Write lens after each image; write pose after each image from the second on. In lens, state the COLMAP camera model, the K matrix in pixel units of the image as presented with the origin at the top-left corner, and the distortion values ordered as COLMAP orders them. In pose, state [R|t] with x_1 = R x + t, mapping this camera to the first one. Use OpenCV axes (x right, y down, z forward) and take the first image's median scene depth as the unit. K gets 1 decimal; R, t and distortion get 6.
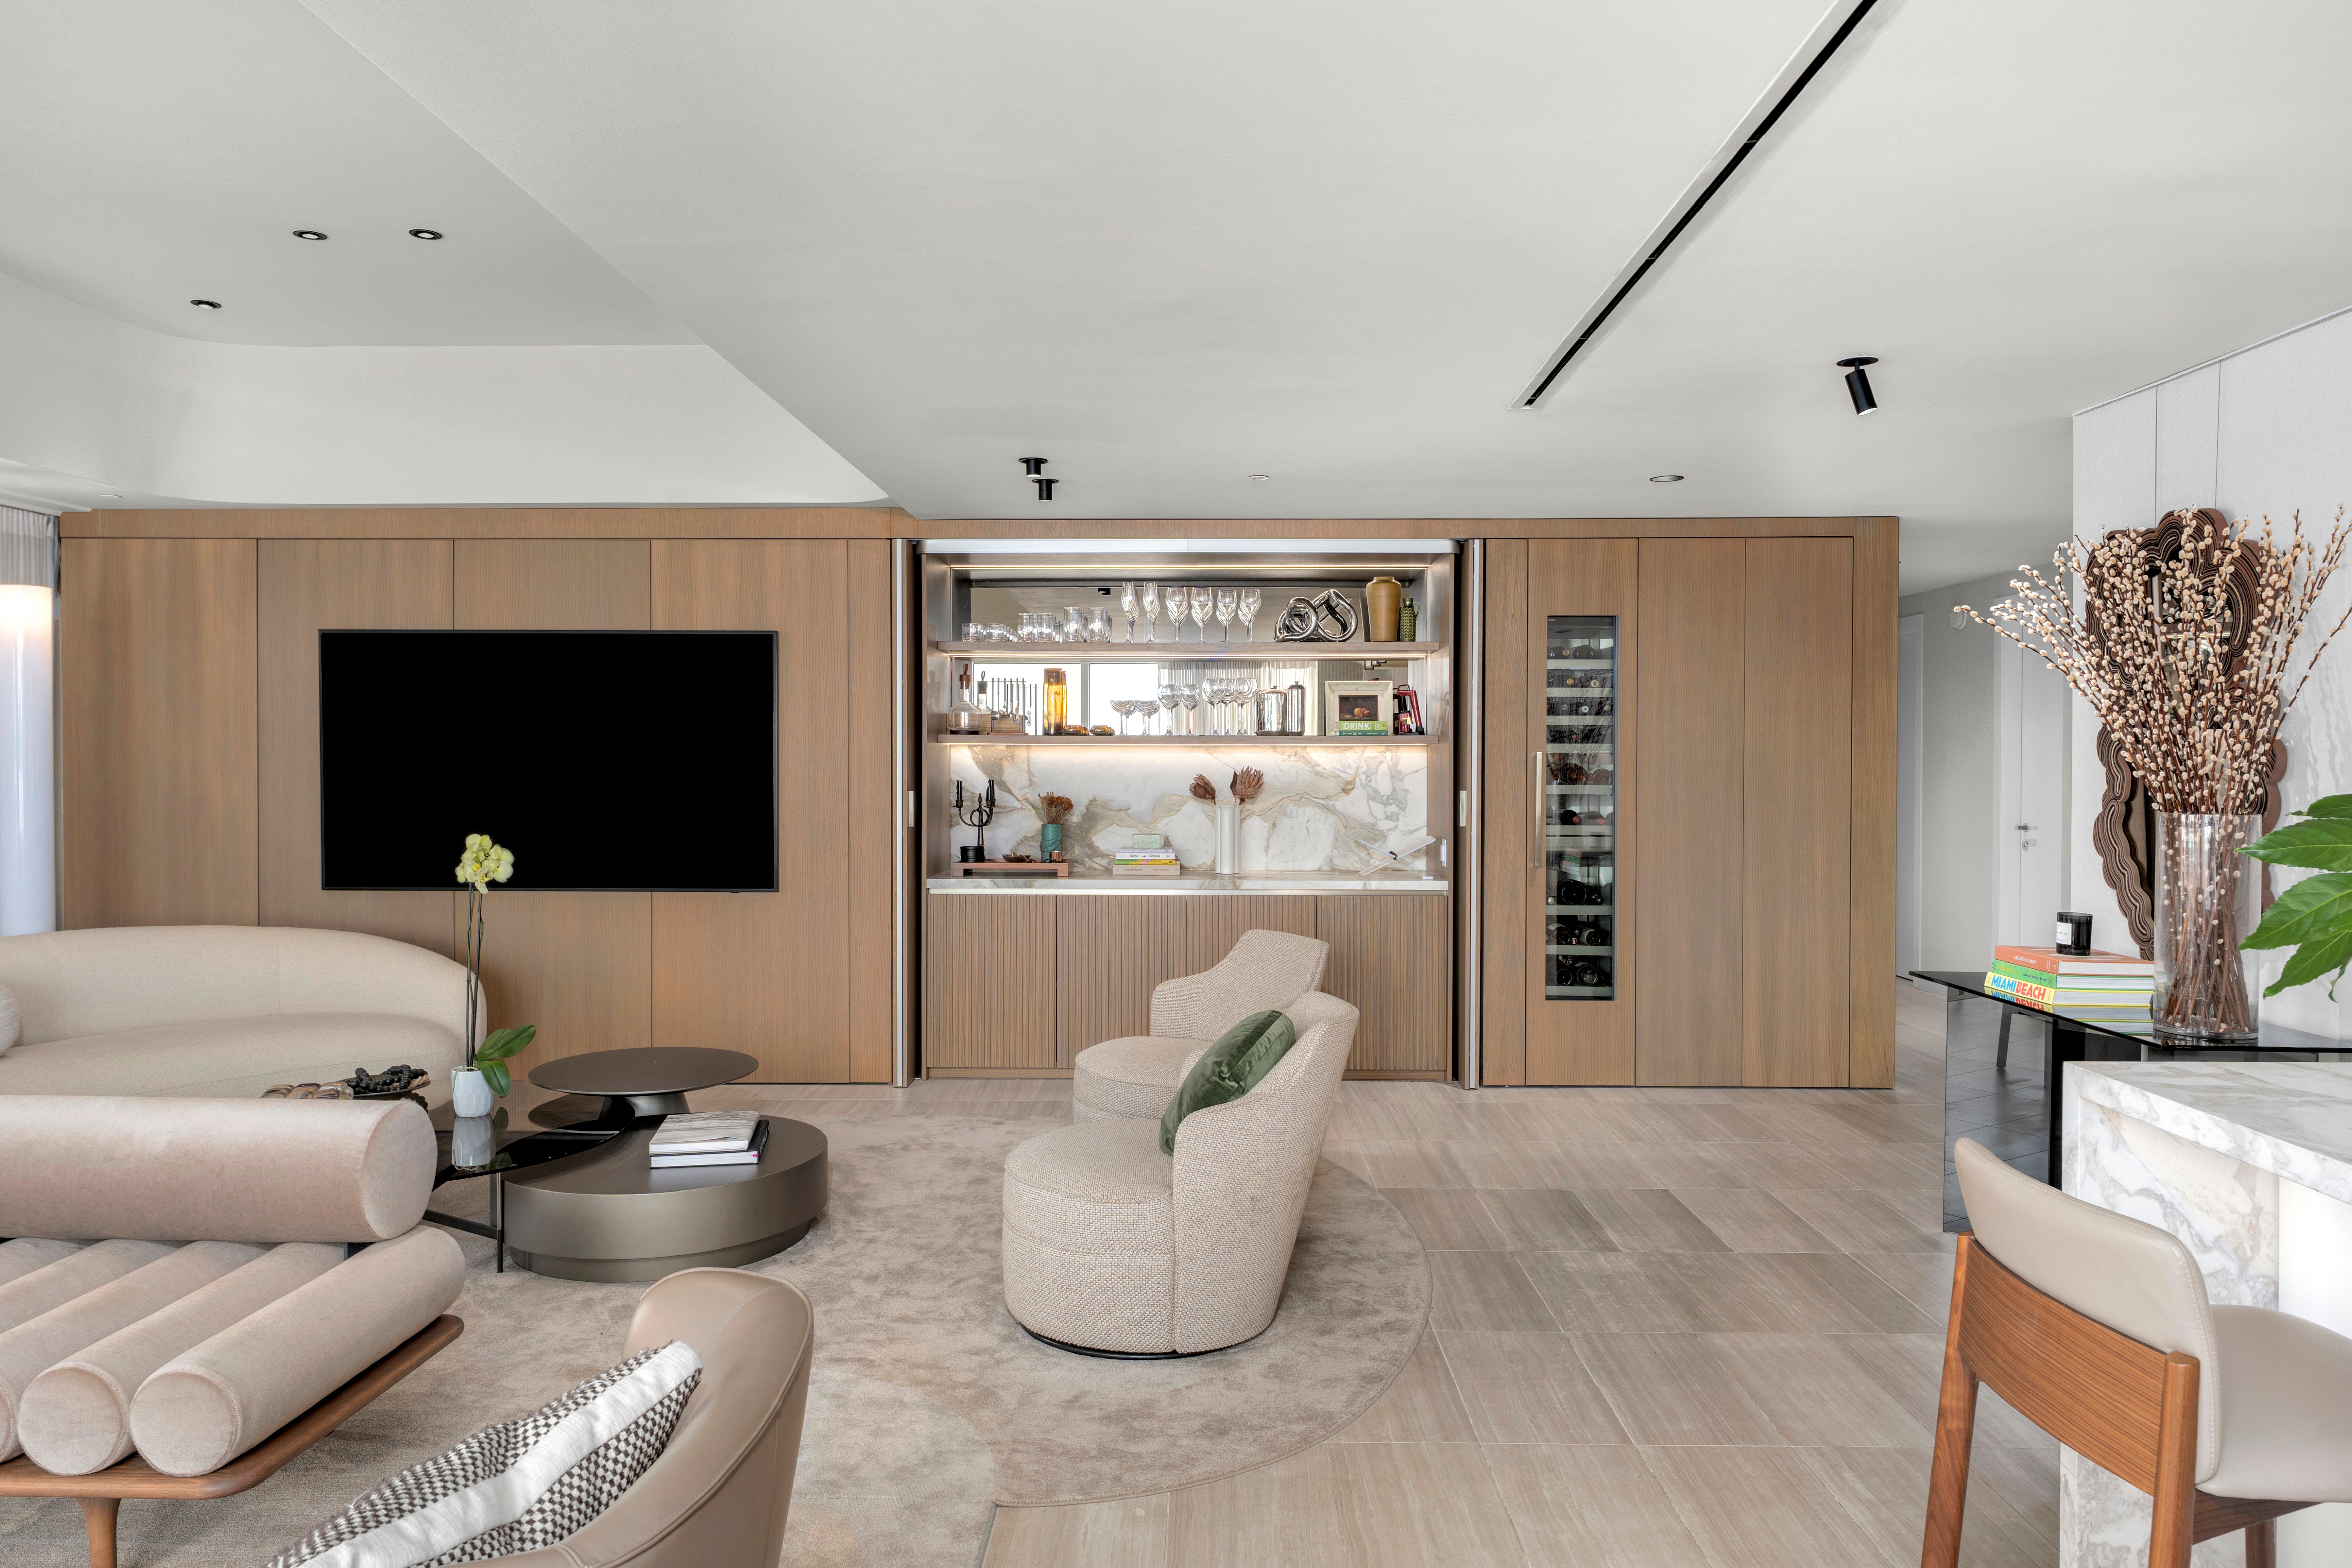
lens RADIAL K [[1538.9, 0, 1176.0], [0, 1538.9, 784.0], [0, 0, 1]] dist [-0.002190, -0.000606]
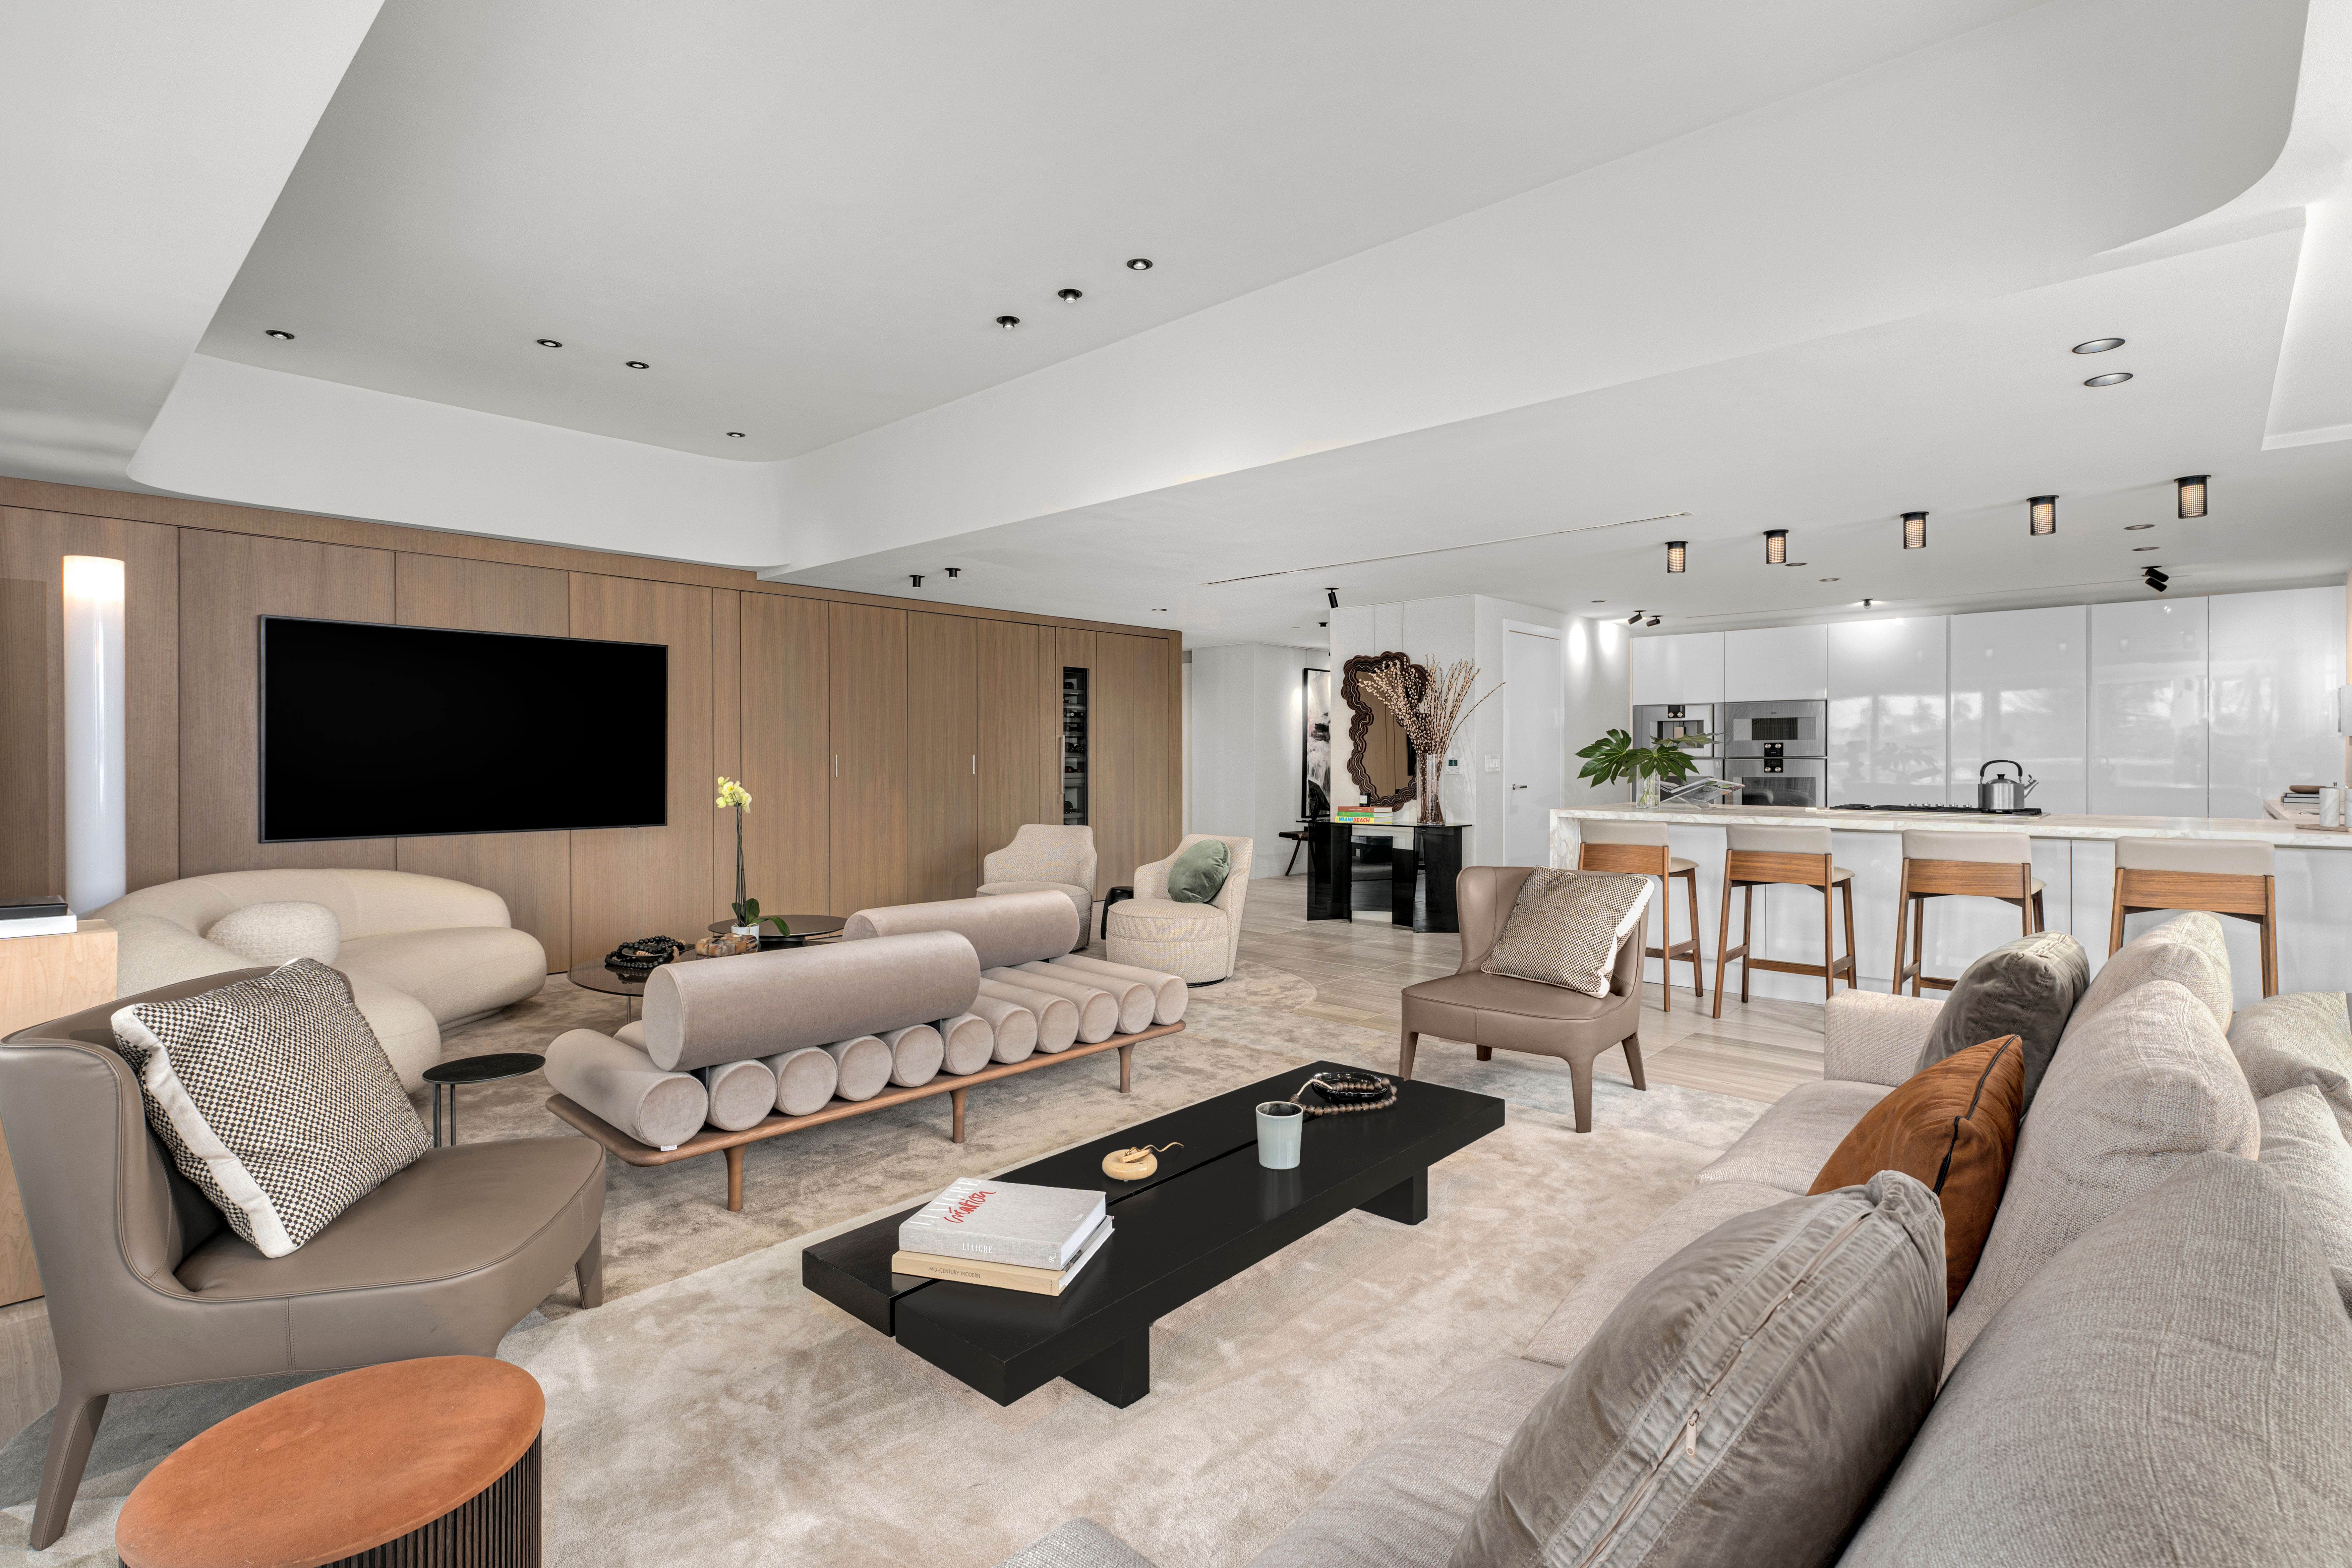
lens RADIAL K [[1116.6, 0, 1173.1], [0, 1116.6, 755.4], [0, 0, 1]] dist [-0.000604, -0.000151]
pose [[0.657603, -0.002306, 0.753361, -0.947624], [0.013027, 0.999881, -0.008311, 0.024219], [-0.753252, 0.015279, 0.657554, -0.062469]]
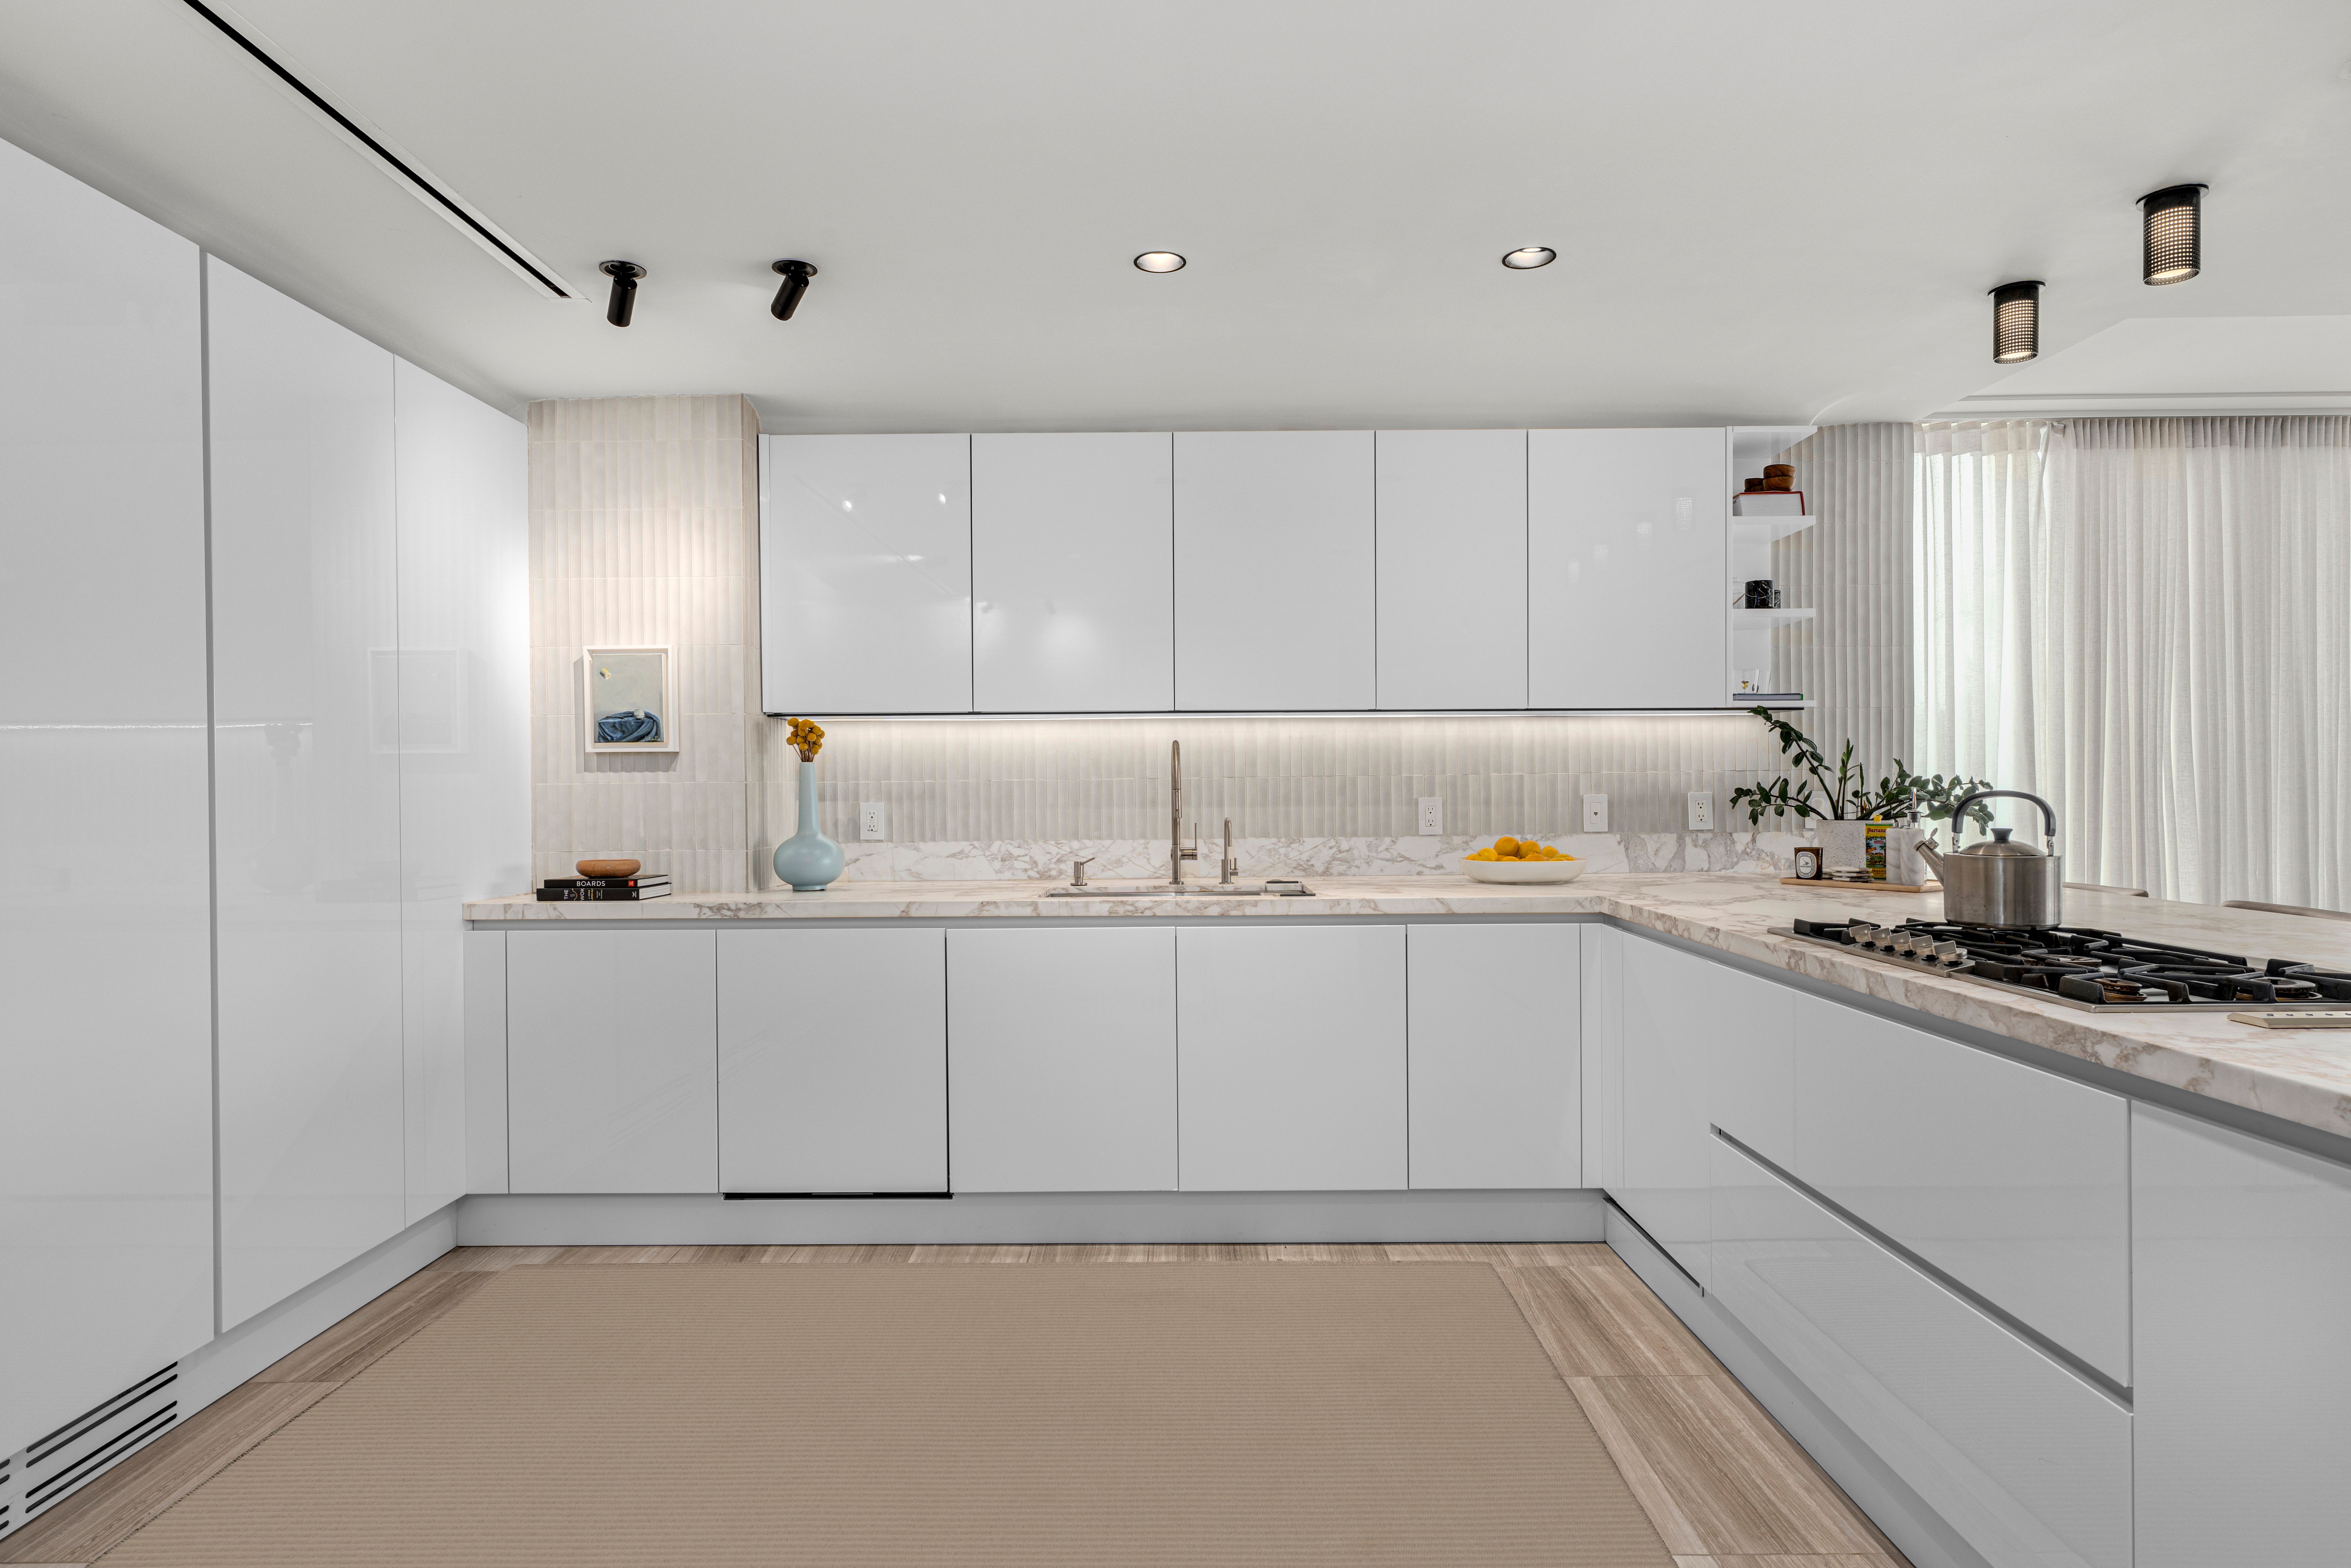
lens RADIAL K [[1255.8, 0, 1175.5], [0, 1255.8, 784.0], [0, 0, 1]] dist [0.002718, 0.000478]
pose [[-0.999797, 0.006231, -0.019156, 0.726803], [0.005962, 0.999883, 0.014068, 0.017831], [0.019241, 0.013951, -0.999718, 0.490188]]
